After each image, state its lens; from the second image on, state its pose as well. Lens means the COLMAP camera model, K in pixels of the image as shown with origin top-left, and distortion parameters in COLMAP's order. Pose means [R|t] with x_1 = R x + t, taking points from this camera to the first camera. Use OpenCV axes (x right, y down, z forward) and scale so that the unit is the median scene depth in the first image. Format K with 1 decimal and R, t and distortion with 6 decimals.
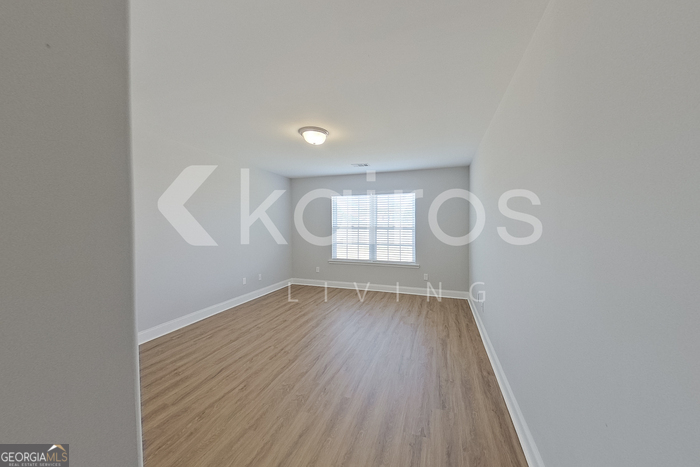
lens RADIAL K [[247.5, 0, 350.0], [0, 247.5, 233.5], [0, 0, 1]] dist [0.000228, 0.000149]
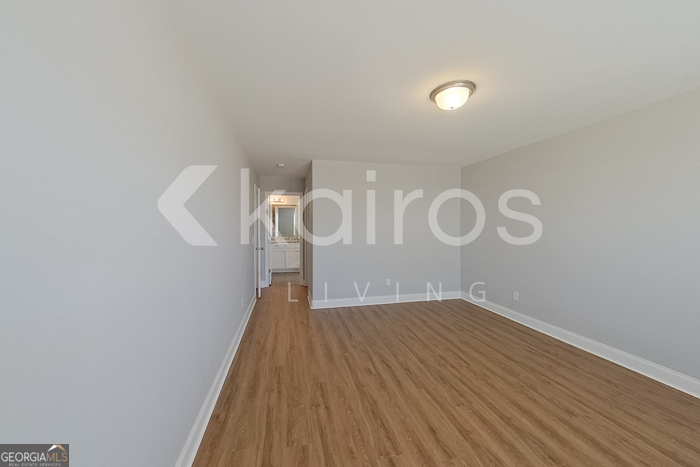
lens RADIAL K [[247.5, 0, 350.0], [0, 247.5, 233.5], [0, 0, 1]] dist [0.000228, 0.000149]
pose [[-0.824606, 0.025562, -0.565130, 0.492062], [-0.015413, 0.997593, 0.067612, -0.058990], [0.565498, 0.064463, -0.822227, 1.413818]]
